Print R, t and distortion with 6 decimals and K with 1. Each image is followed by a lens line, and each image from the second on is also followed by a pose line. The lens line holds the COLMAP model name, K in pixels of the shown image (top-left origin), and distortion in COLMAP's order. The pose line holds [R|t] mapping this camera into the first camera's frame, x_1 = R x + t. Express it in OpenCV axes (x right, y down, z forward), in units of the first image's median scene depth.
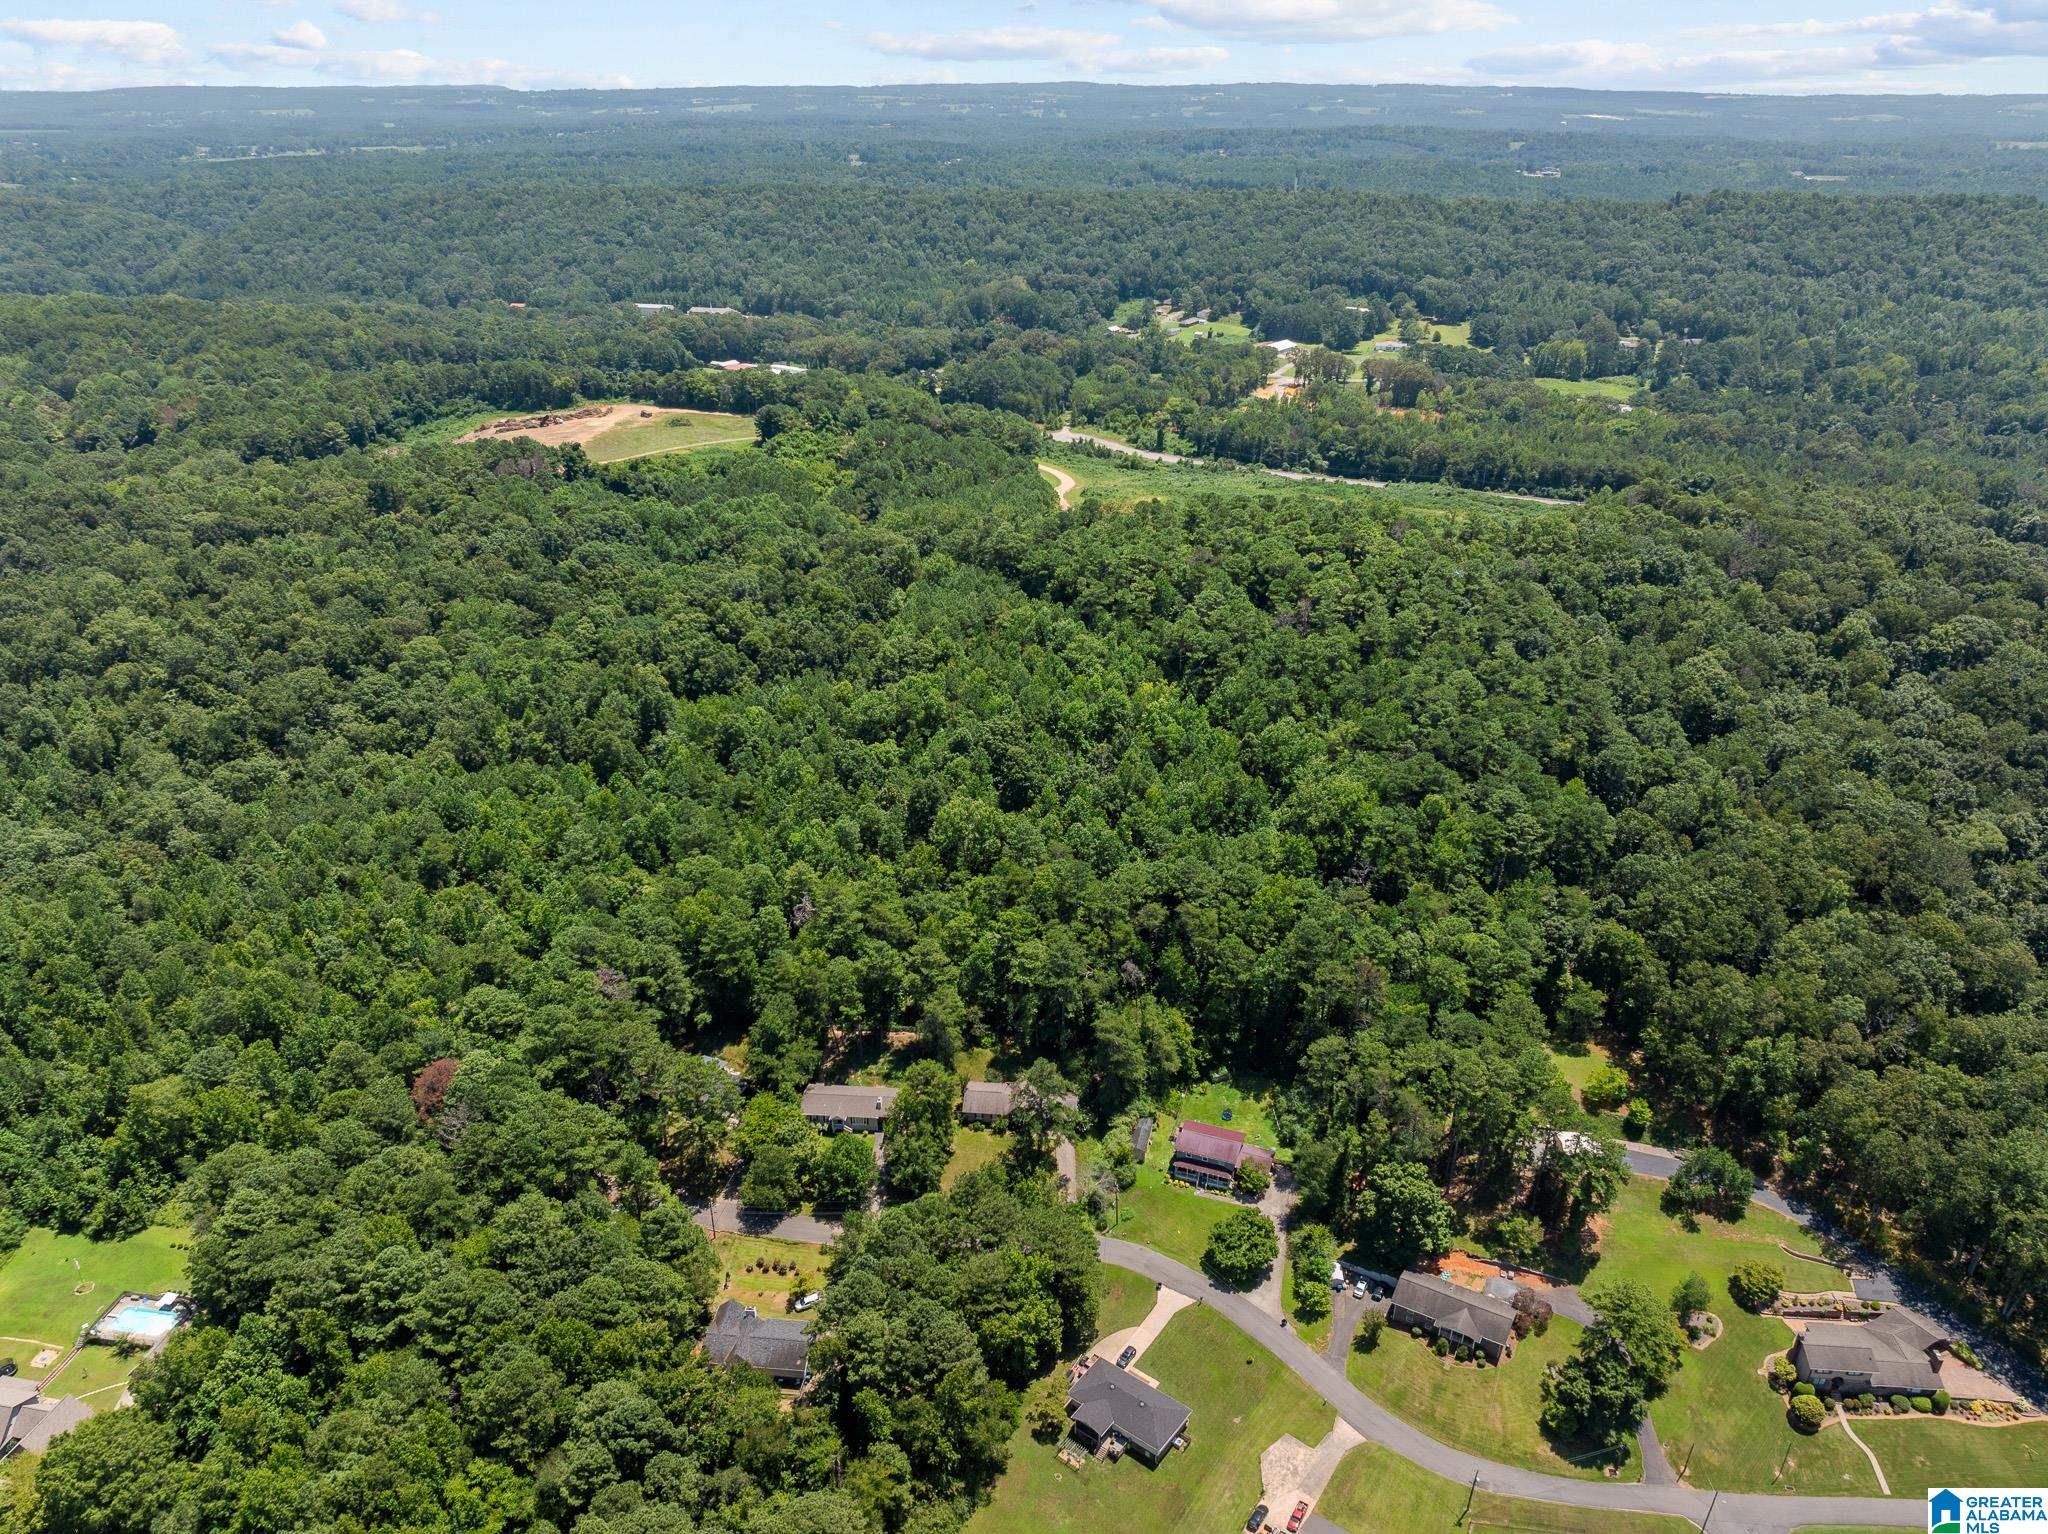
lens RADIAL K [[1424.5, 0, 1038.0], [0, 1424.5, 772.5], [0, 0, 1]] dist [-0.059069, 0.031130]
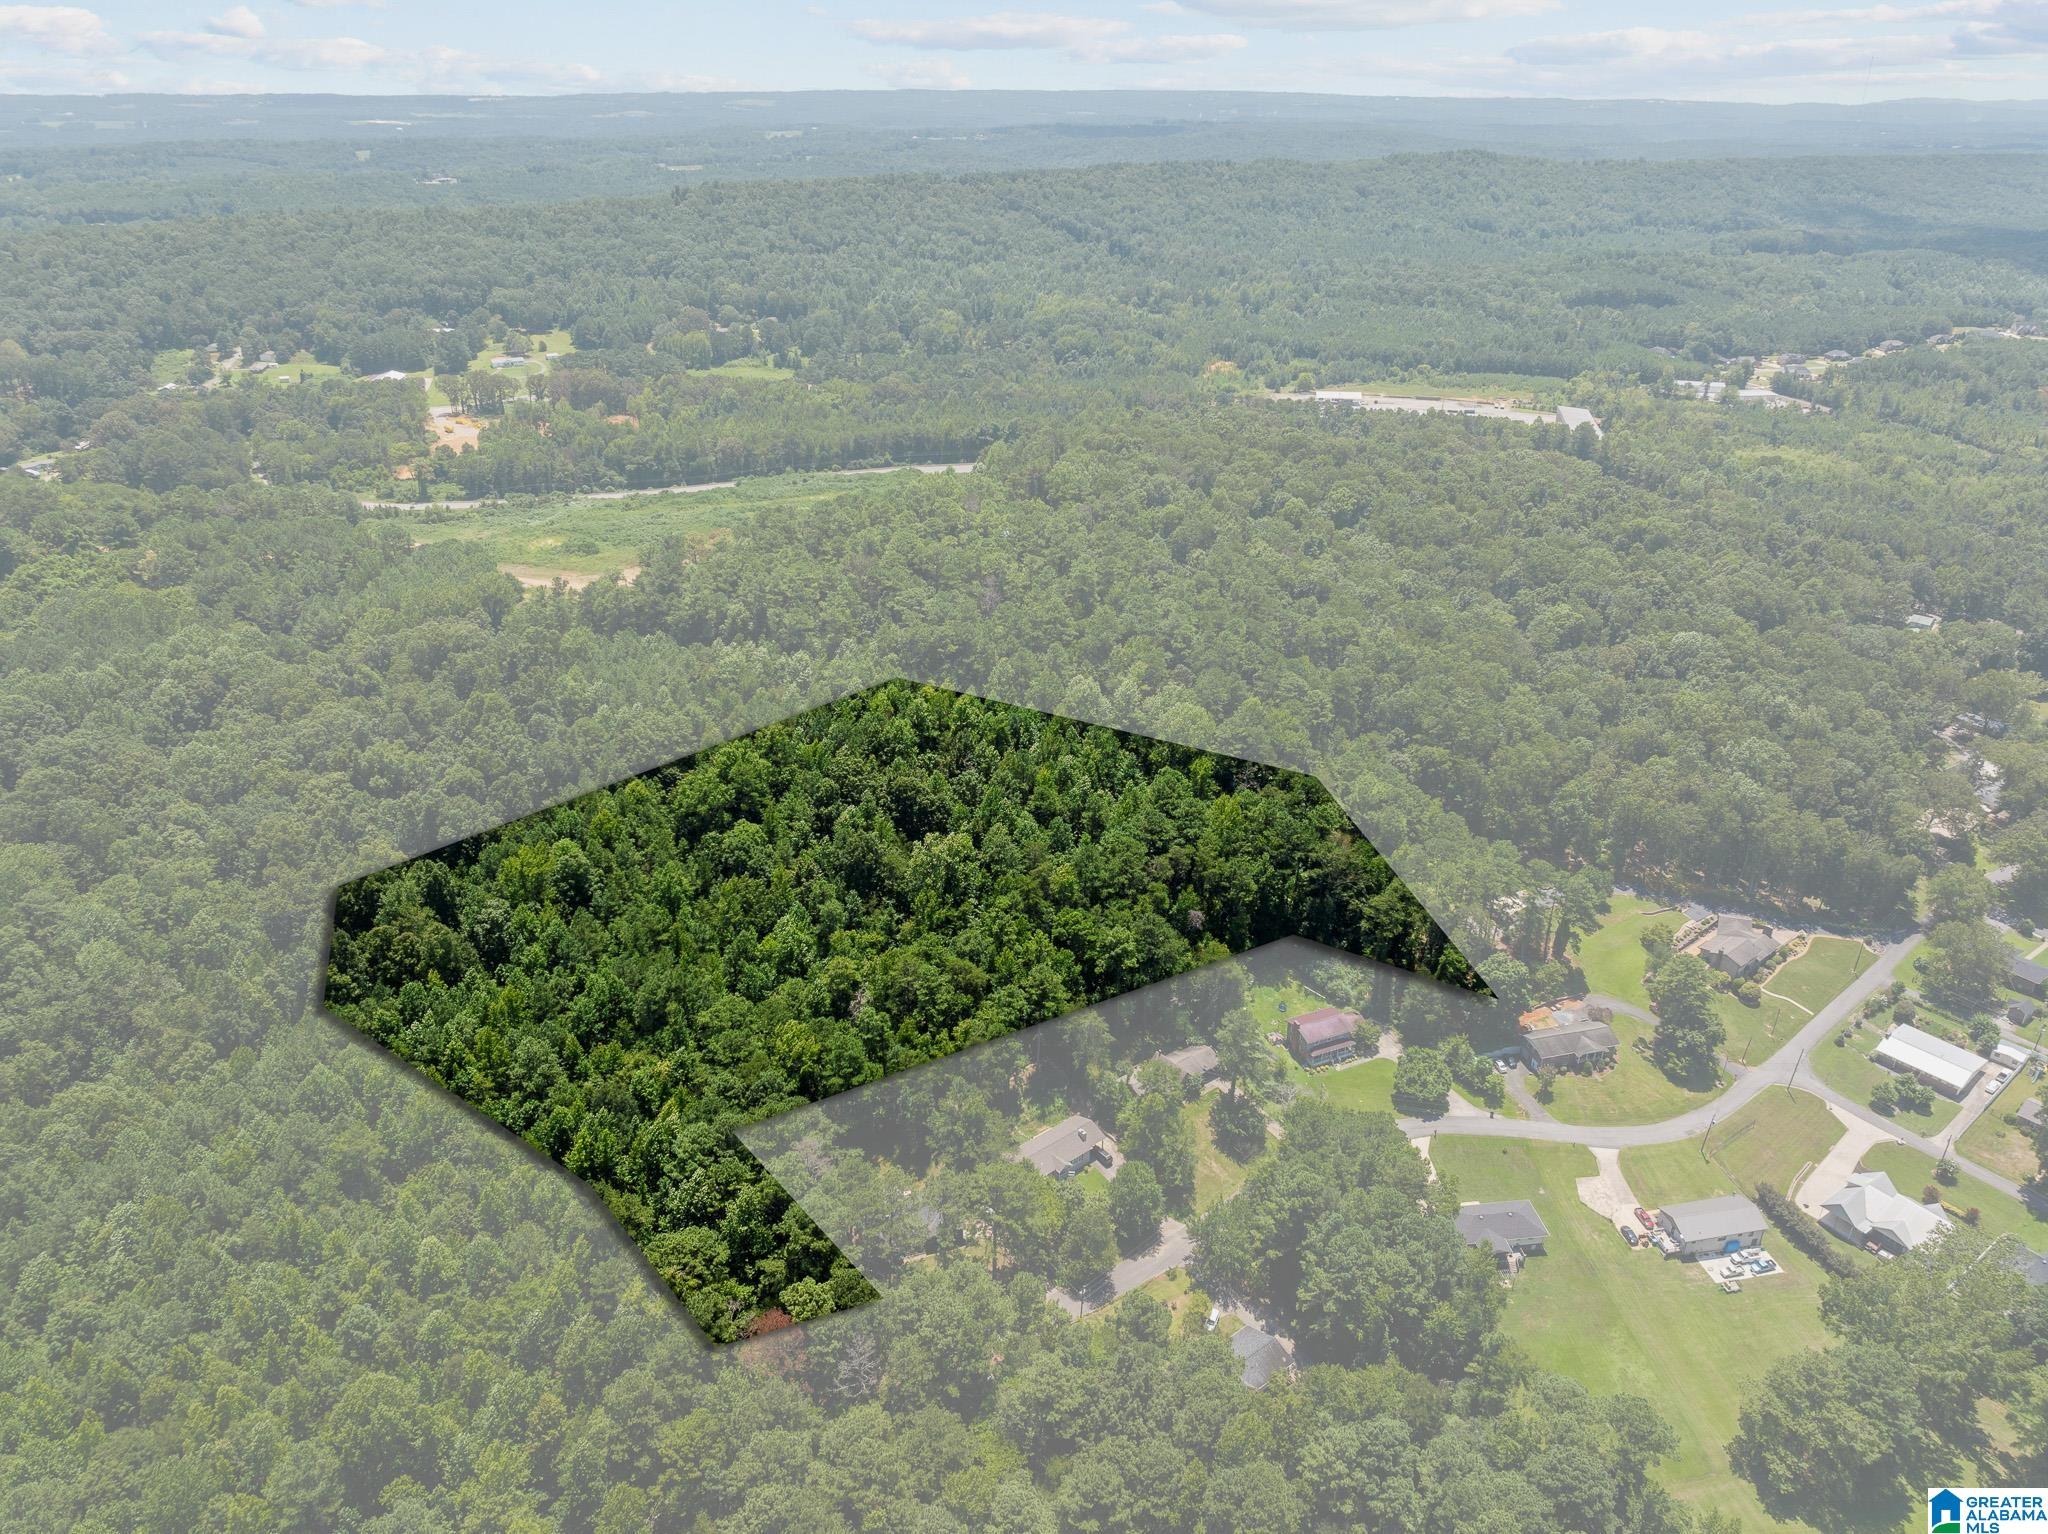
lens RADIAL K [[1424.5, 0, 1038.0], [0, 1424.5, 772.5], [0, 0, 1]] dist [-0.059069, 0.031130]
pose [[0.721886, -0.301312, 0.622970, -0.737139], [0.302936, 0.946986, 0.106993, -0.126954], [-0.622182, 0.111484, 0.774894, 0.265546]]
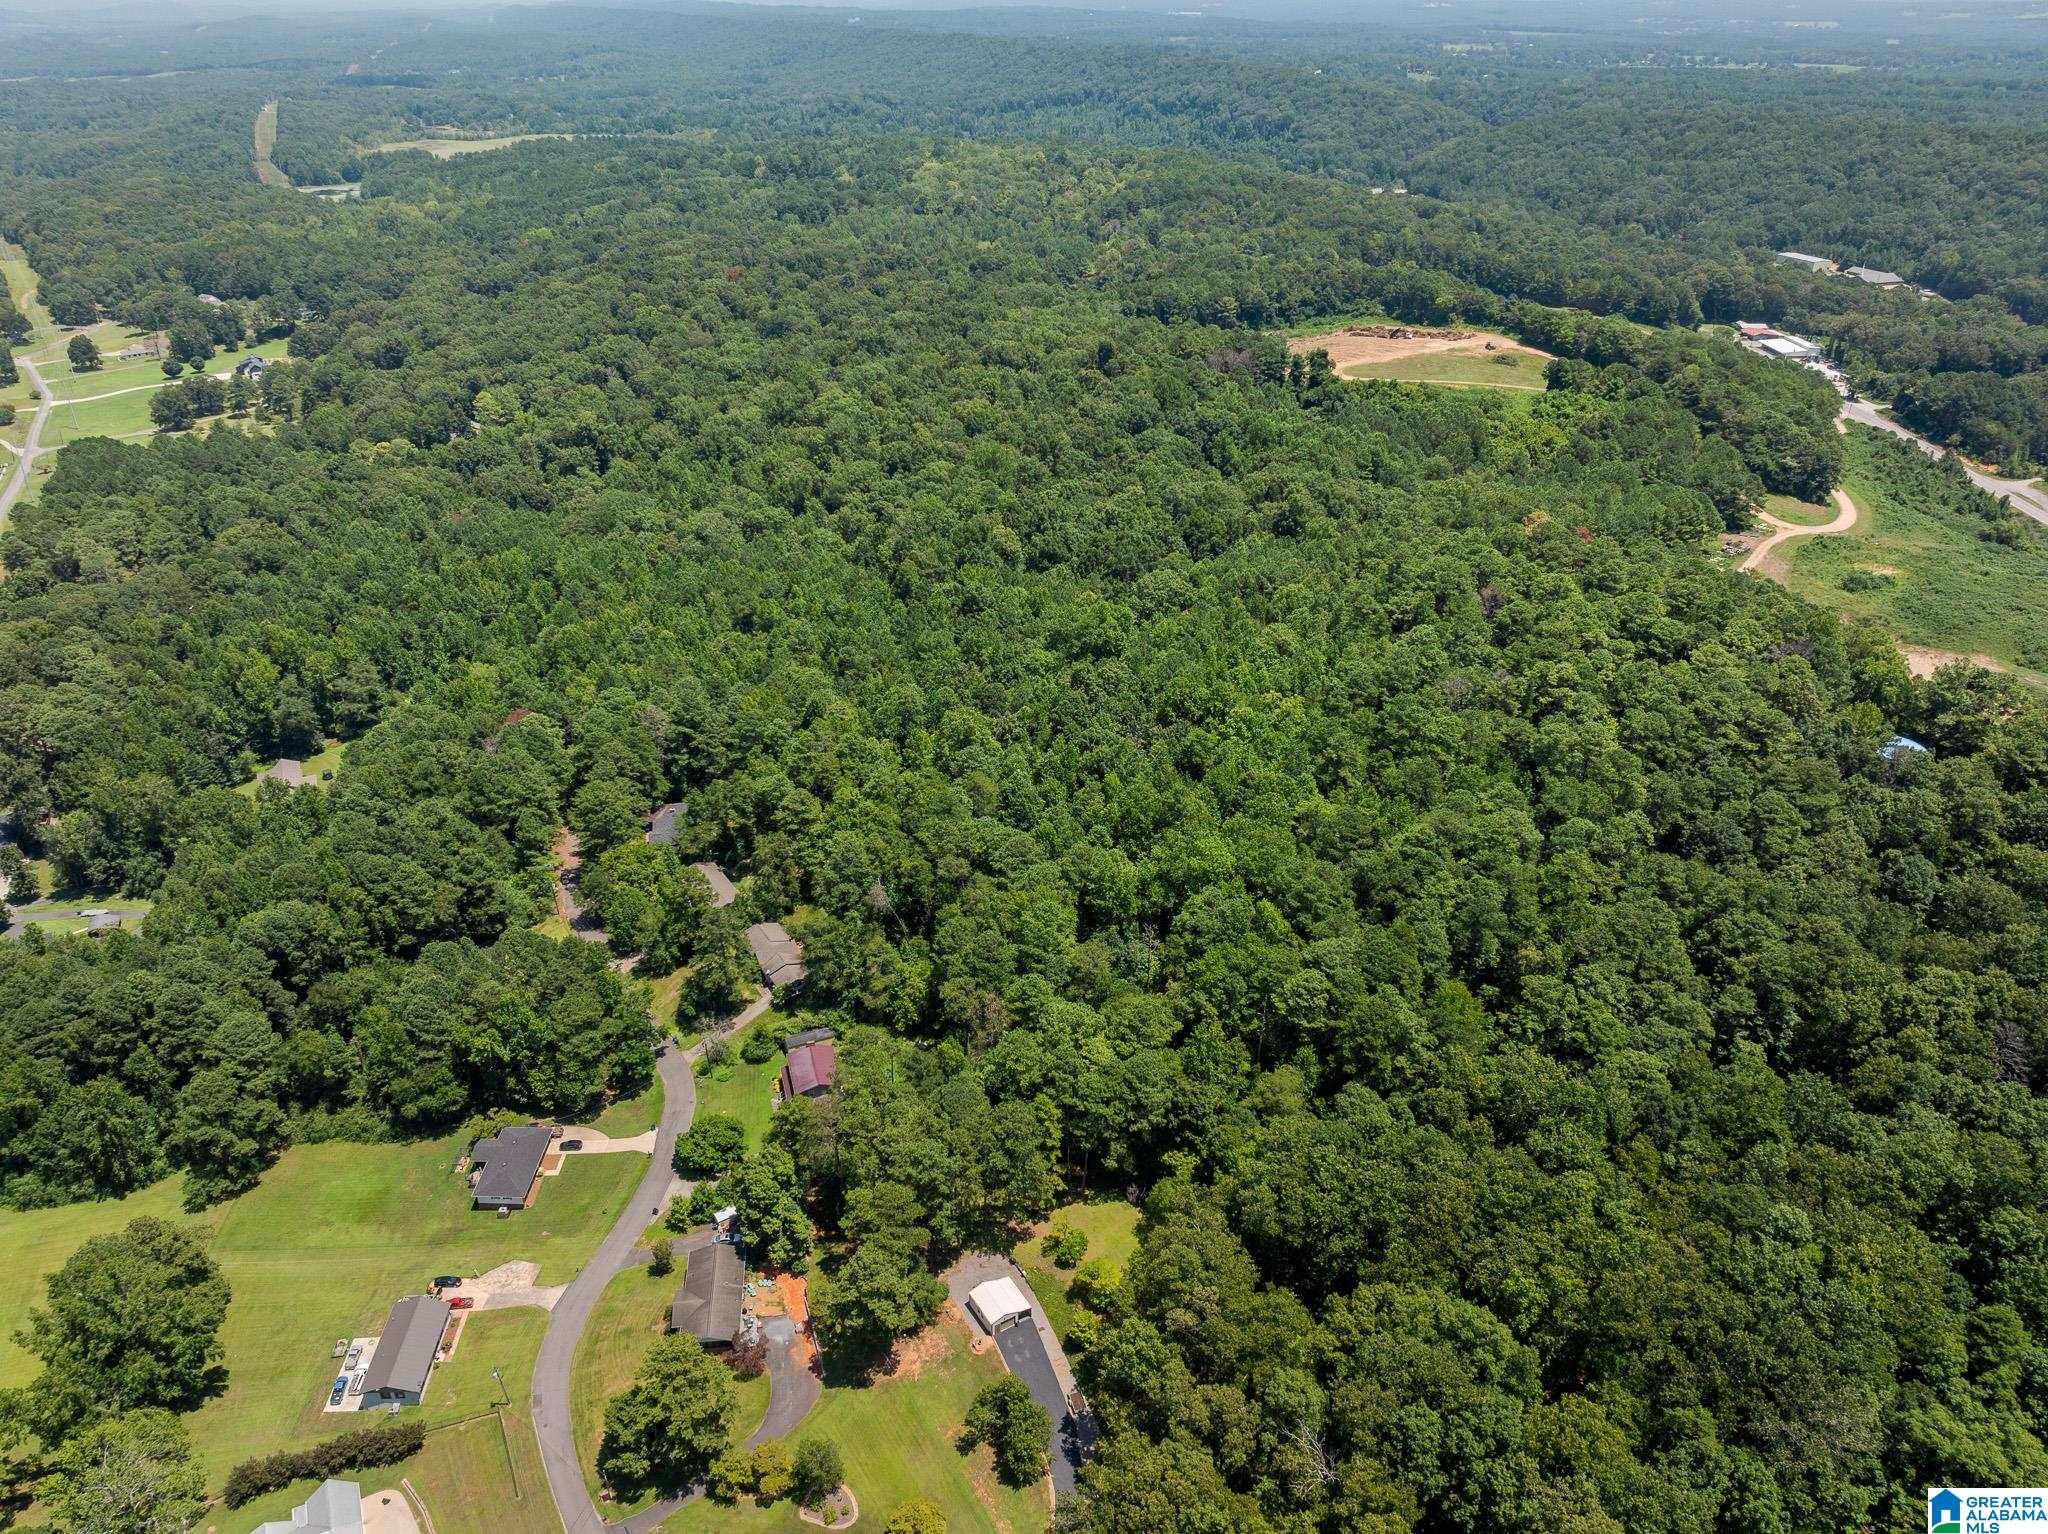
lens RADIAL K [[1424.5, 0, 1038.0], [0, 1424.5, 772.5], [0, 0, 1]] dist [-0.059069, 0.031130]
pose [[0.601059, 0.387251, -0.699117, 0.915219], [-0.351107, 0.913777, 0.204293, -0.212981], [0.717950, 0.122673, 0.685200, 0.429470]]
